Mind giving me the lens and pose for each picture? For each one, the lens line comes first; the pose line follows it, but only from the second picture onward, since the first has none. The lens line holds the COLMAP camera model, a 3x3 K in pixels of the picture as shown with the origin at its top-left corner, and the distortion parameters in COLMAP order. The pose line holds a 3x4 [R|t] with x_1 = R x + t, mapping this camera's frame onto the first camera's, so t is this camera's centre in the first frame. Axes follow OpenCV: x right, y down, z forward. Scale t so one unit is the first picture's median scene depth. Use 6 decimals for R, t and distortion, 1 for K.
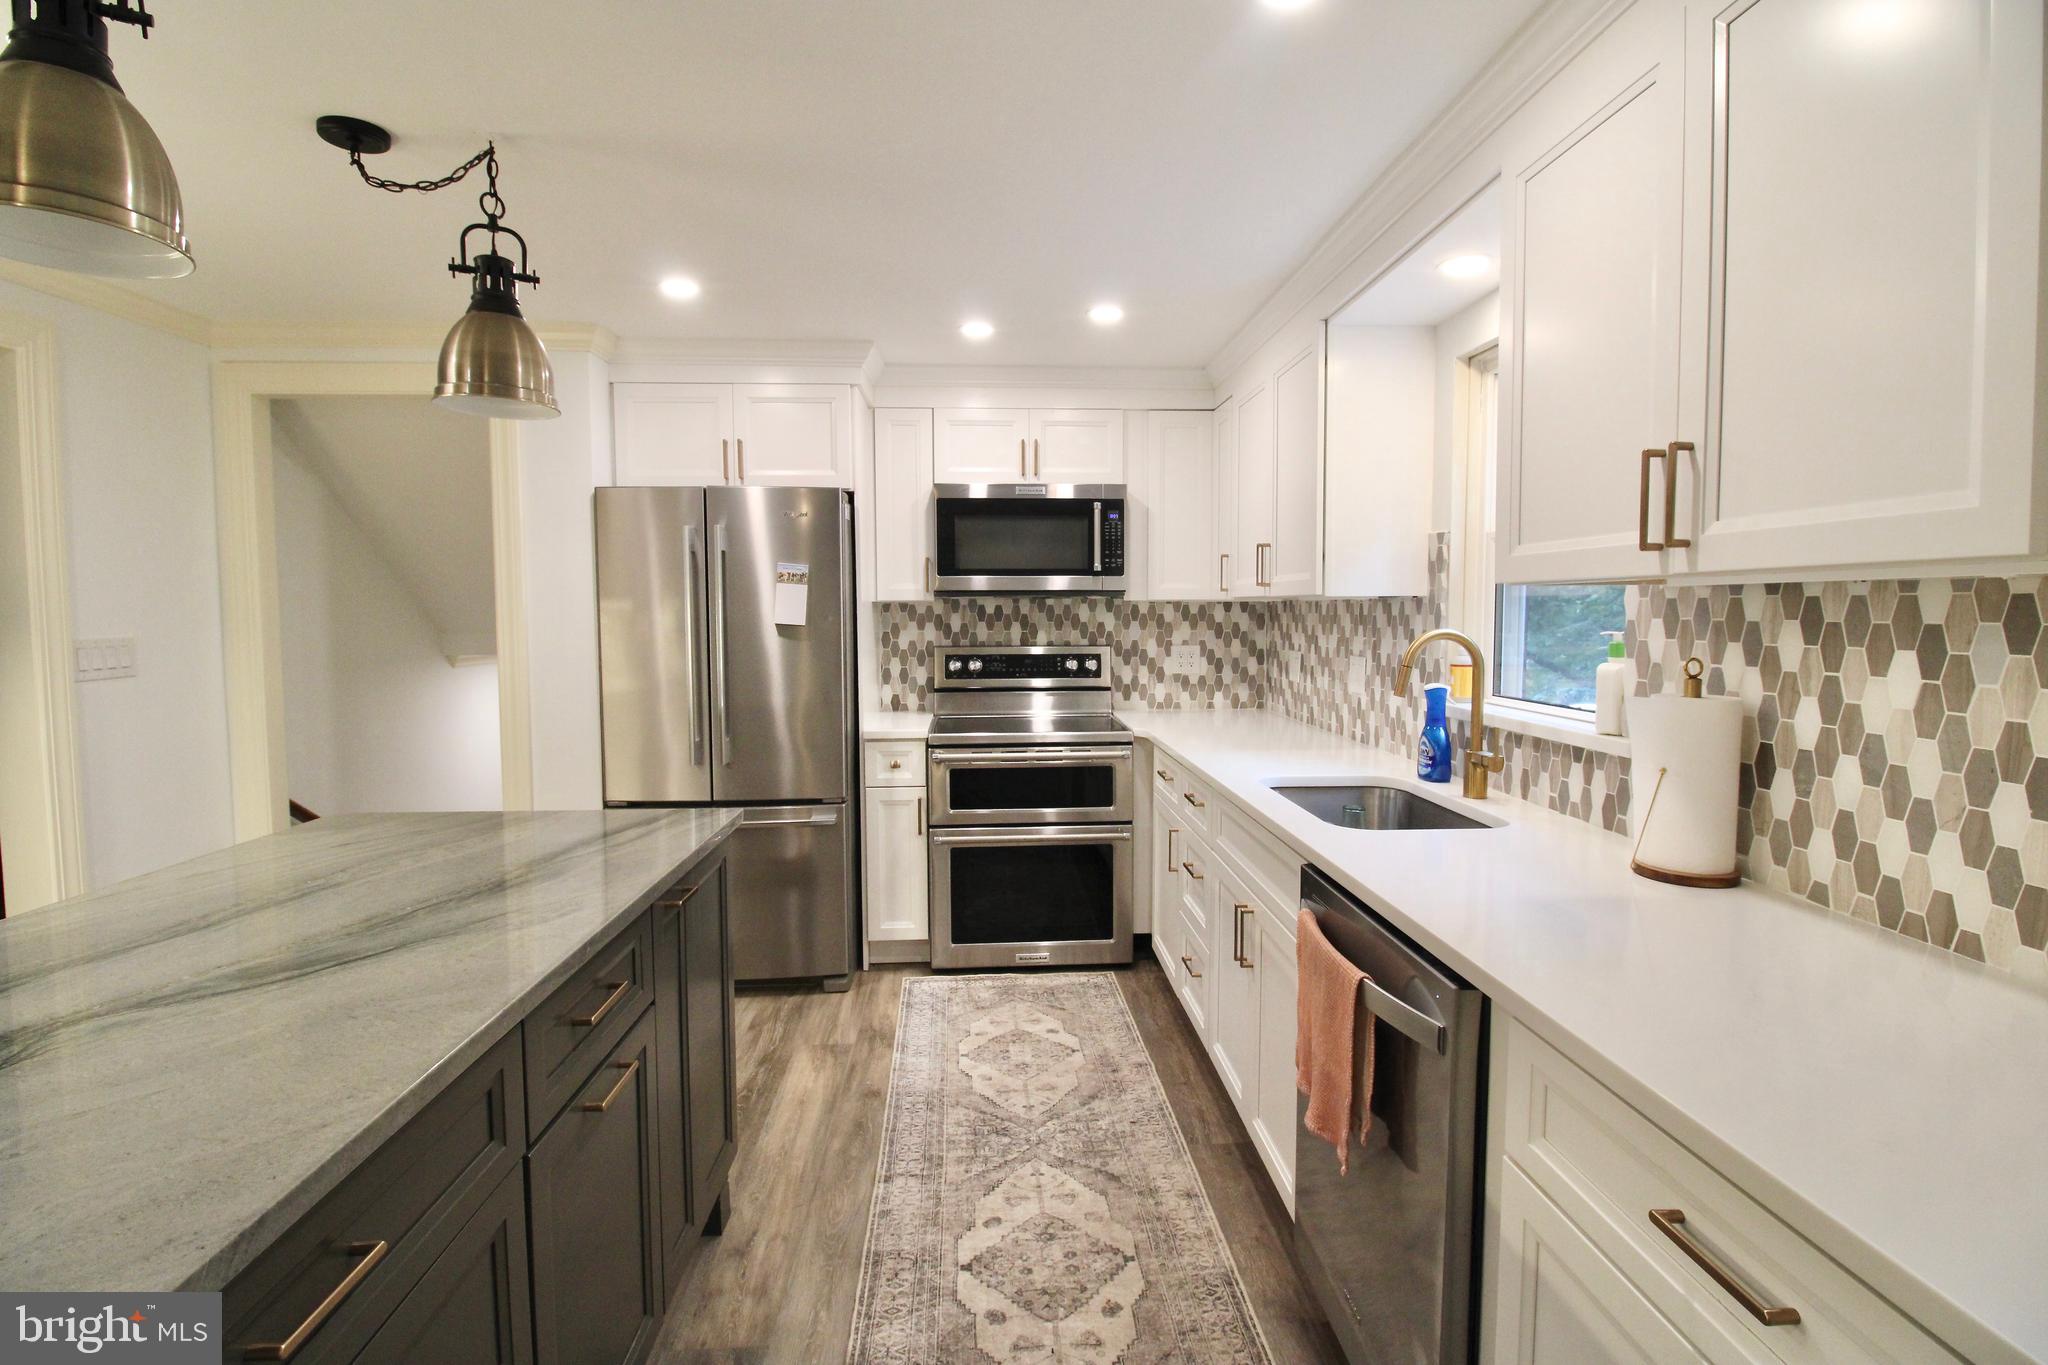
lens RADIAL K [[955.2, 0, 1032.5], [0, 955.2, 670.0], [0, 0, 1]] dist [-0.002535, -0.010669]
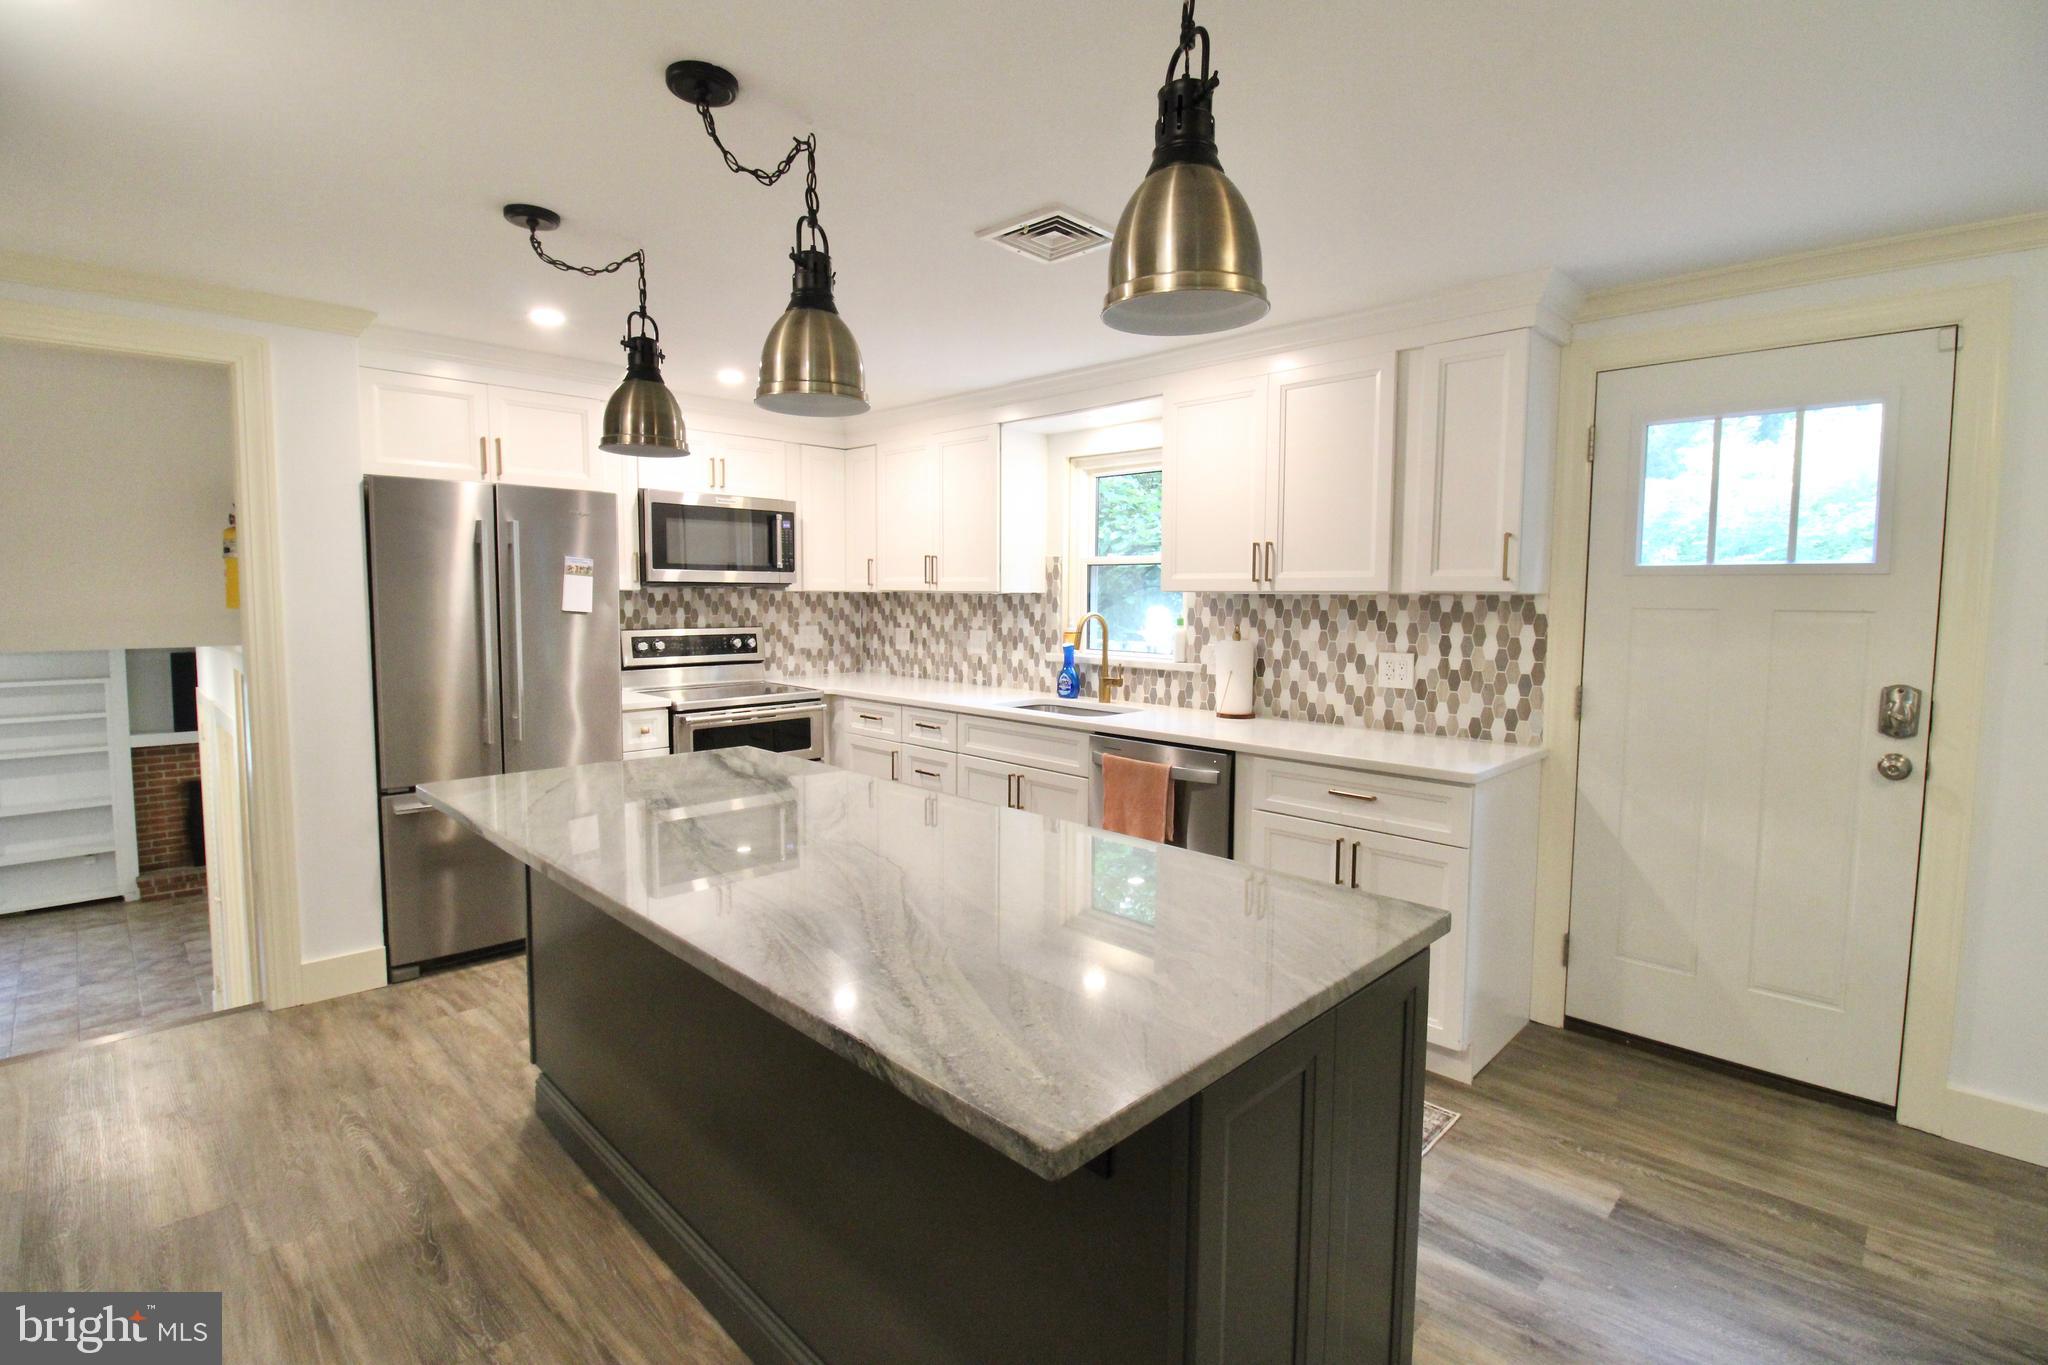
lens RADIAL K [[955.2, 0, 1037.4], [0, 955.2, 673.3], [0, 0, 1]] dist [-0.002535, -0.010669]
pose [[0.738374, -0.049528, 0.672570, -0.900523], [0.034061, 0.998766, 0.036156, 0.004422], [-0.673530, -0.003789, 0.739150, -0.298680]]
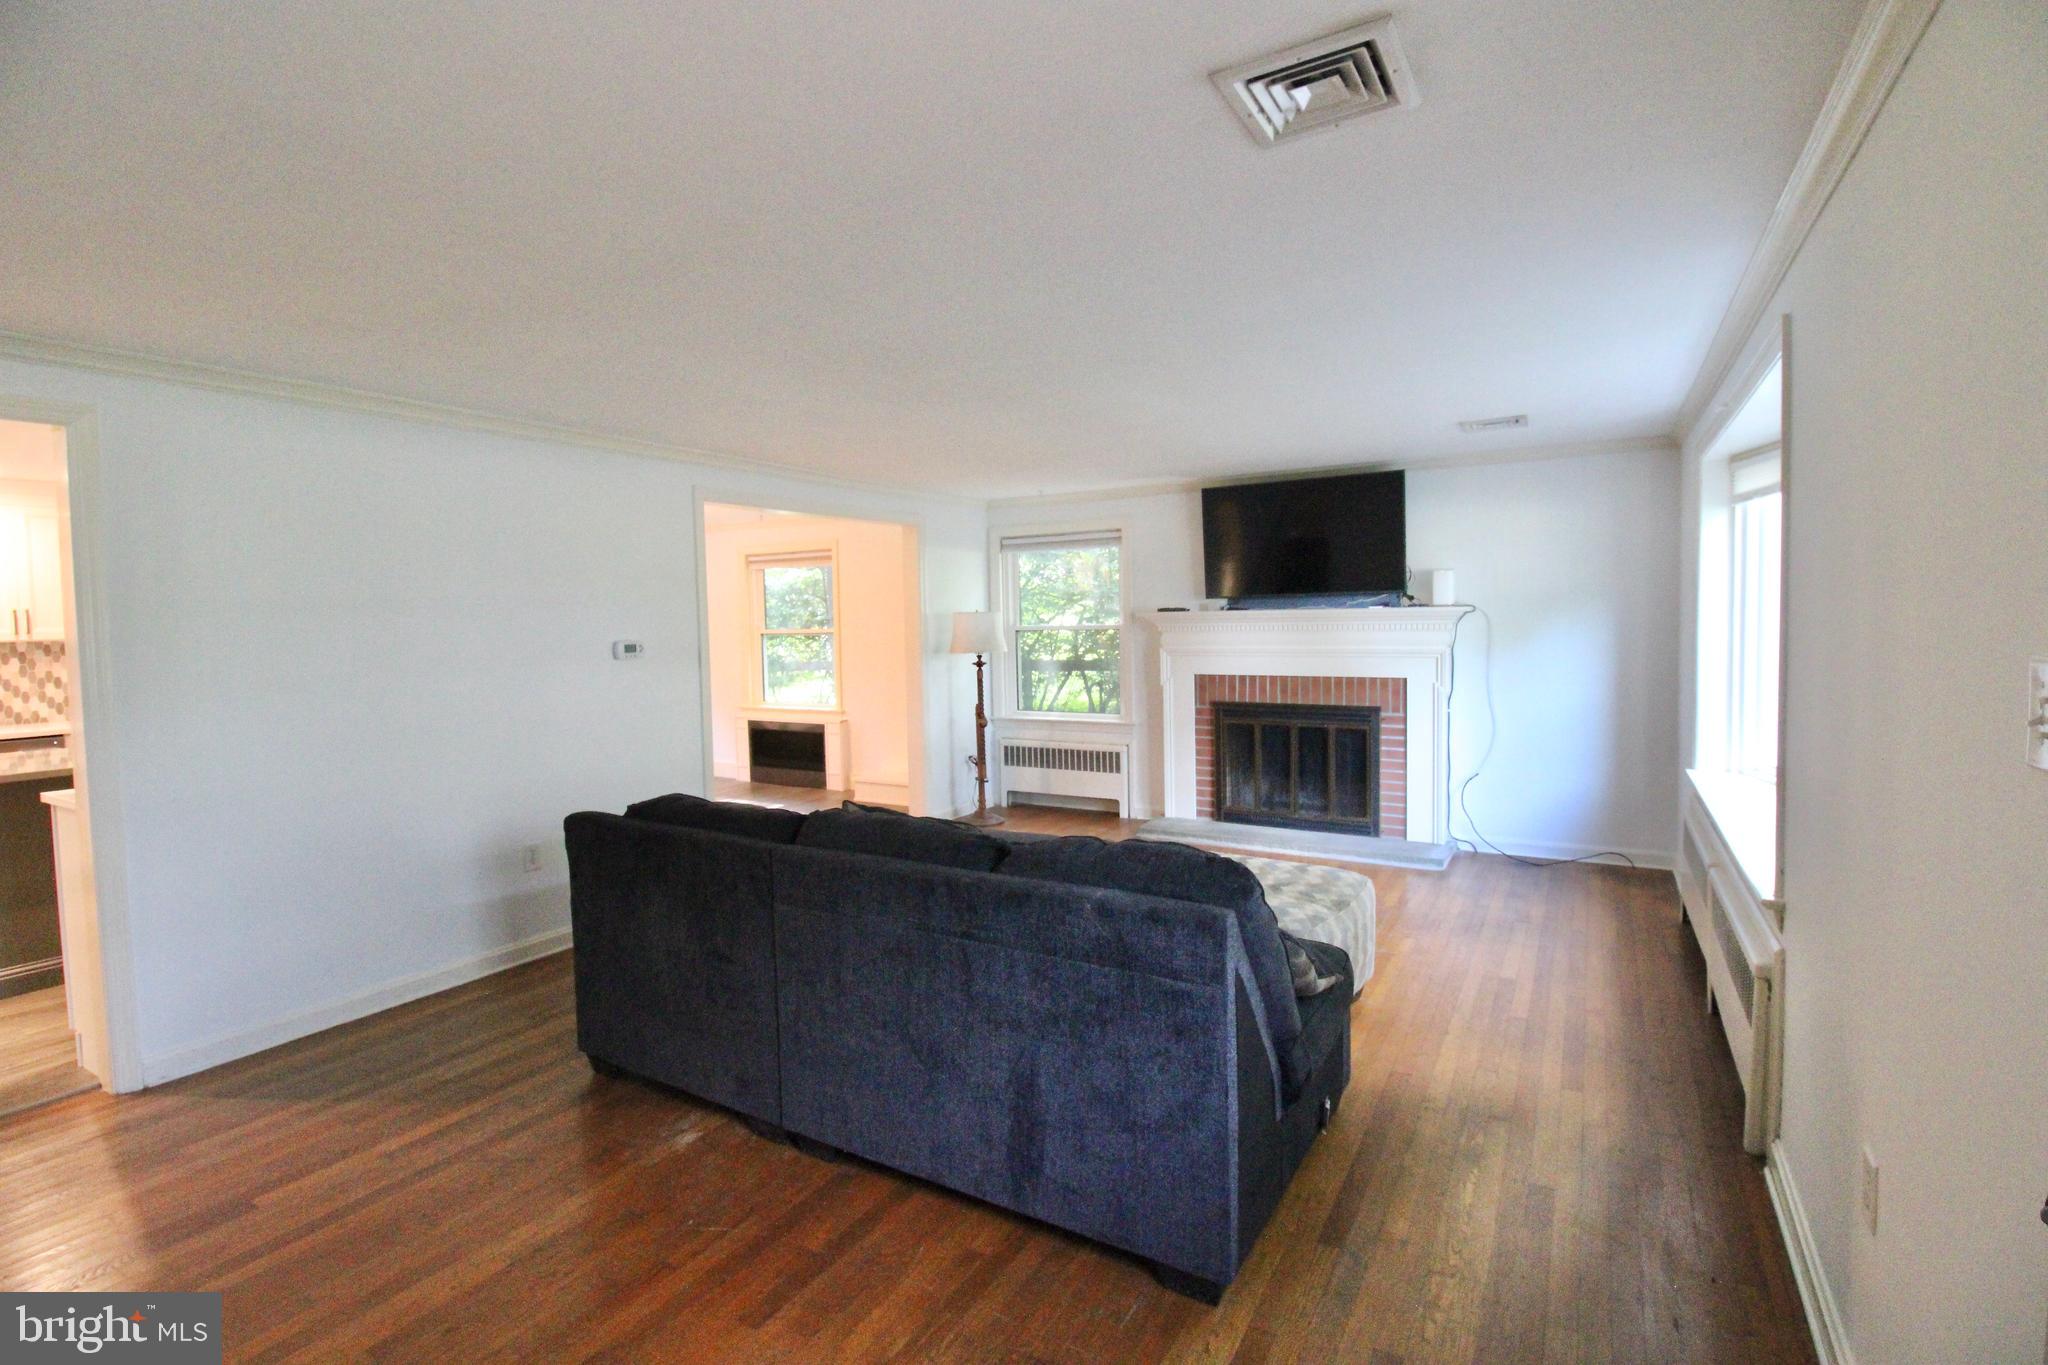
lens RADIAL K [[955.2, 0, 1026.6], [0, 955.2, 671.5], [0, 0, 1]] dist [-0.002535, -0.010669]
pose [[-0.822227, -0.012124, 0.569030, -3.045630], [0.056324, 0.993132, 0.102546, -0.080052], [-0.566366, 0.116366, -0.815897, 1.083851]]
